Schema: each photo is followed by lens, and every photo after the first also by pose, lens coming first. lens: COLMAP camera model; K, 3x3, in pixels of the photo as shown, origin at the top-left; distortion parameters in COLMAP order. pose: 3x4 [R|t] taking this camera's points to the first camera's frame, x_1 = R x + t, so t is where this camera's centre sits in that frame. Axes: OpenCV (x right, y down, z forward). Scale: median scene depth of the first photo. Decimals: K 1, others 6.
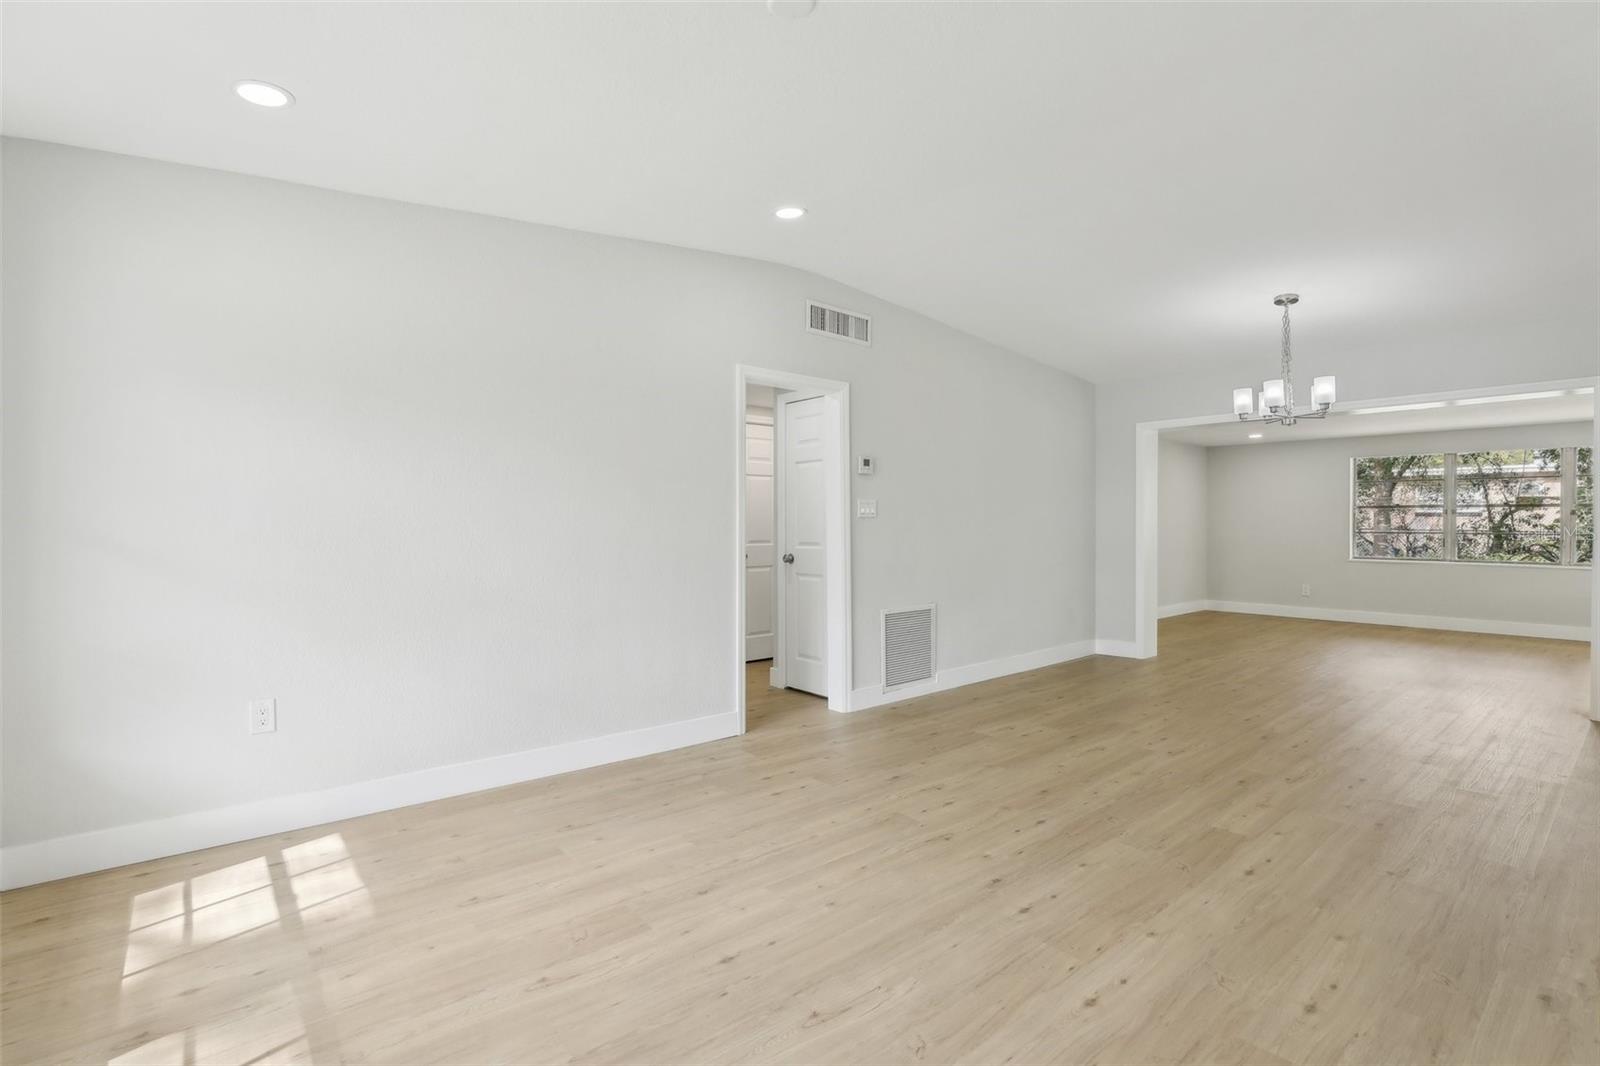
lens RADIAL K [[743.4, 0, 800.2], [0, 743.4, 528.0], [0, 0, 1]] dist [-0.025909, 0.007435]
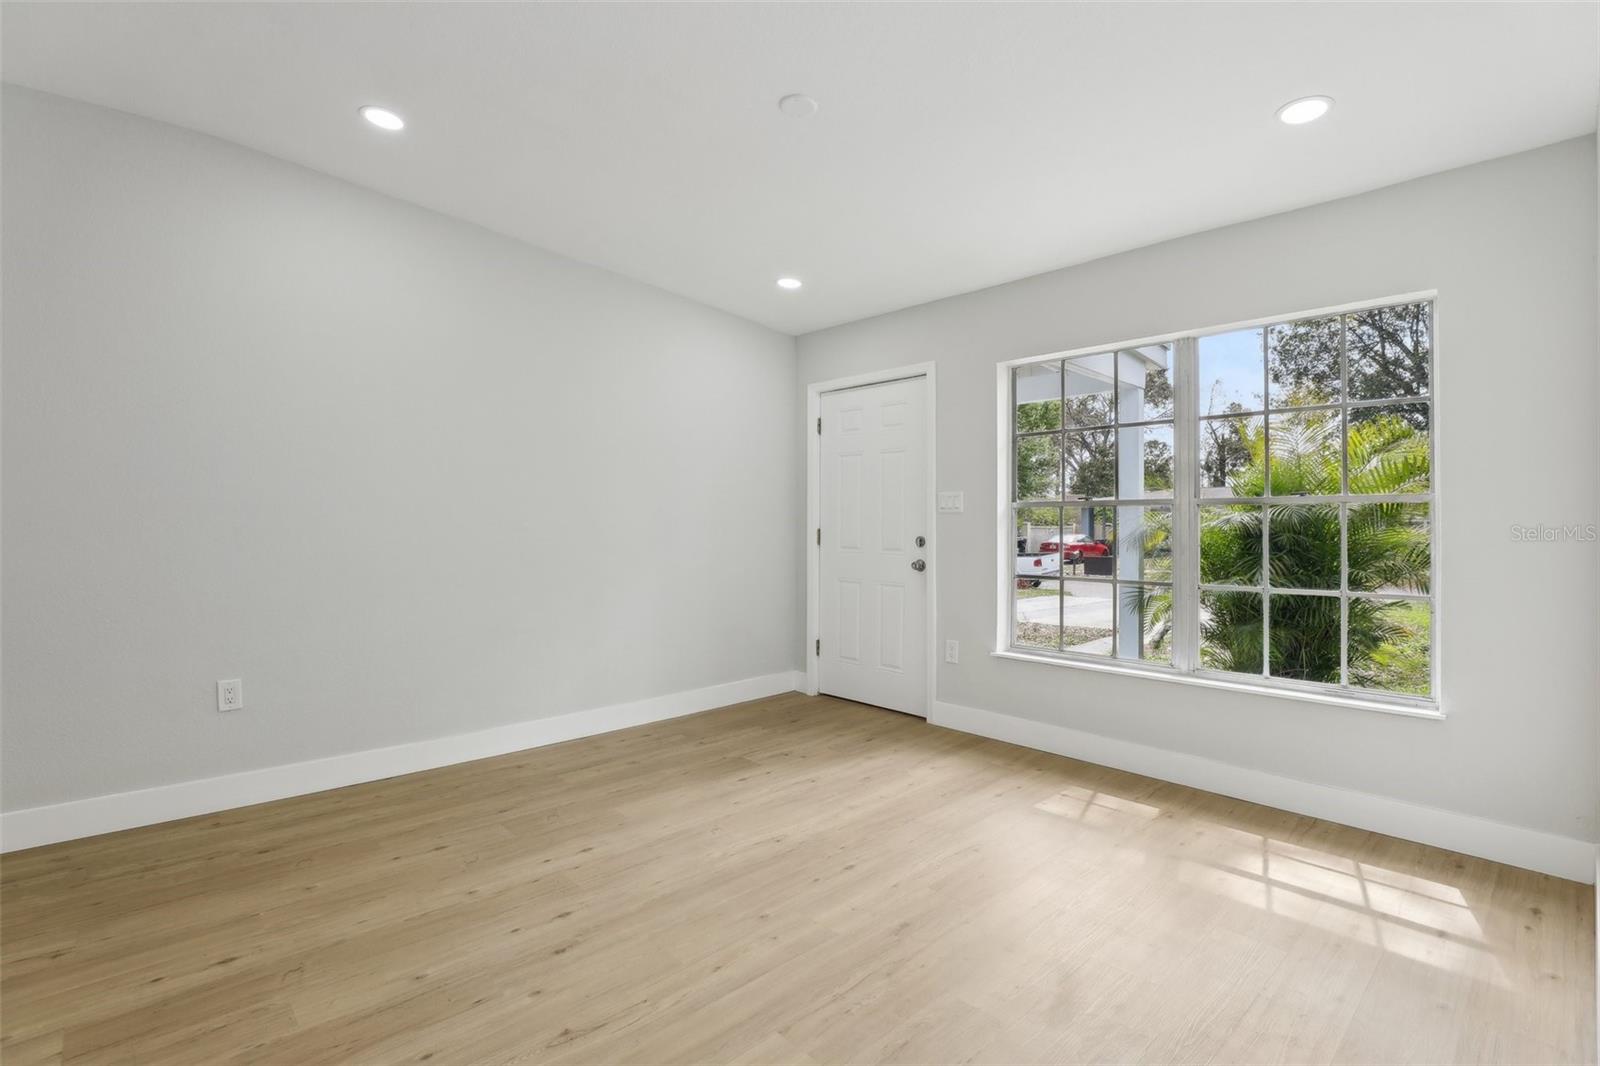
lens RADIAL K [[743.4, 0, 800.2], [0, 743.4, 526.5], [0, 0, 1]] dist [-0.025909, 0.007435]
pose [[-0.998358, 0.000056, -0.057287, 0.048547], [-0.000716, 0.999909, 0.013451, -0.006593], [0.057283, 0.013470, -0.998267, 1.948343]]
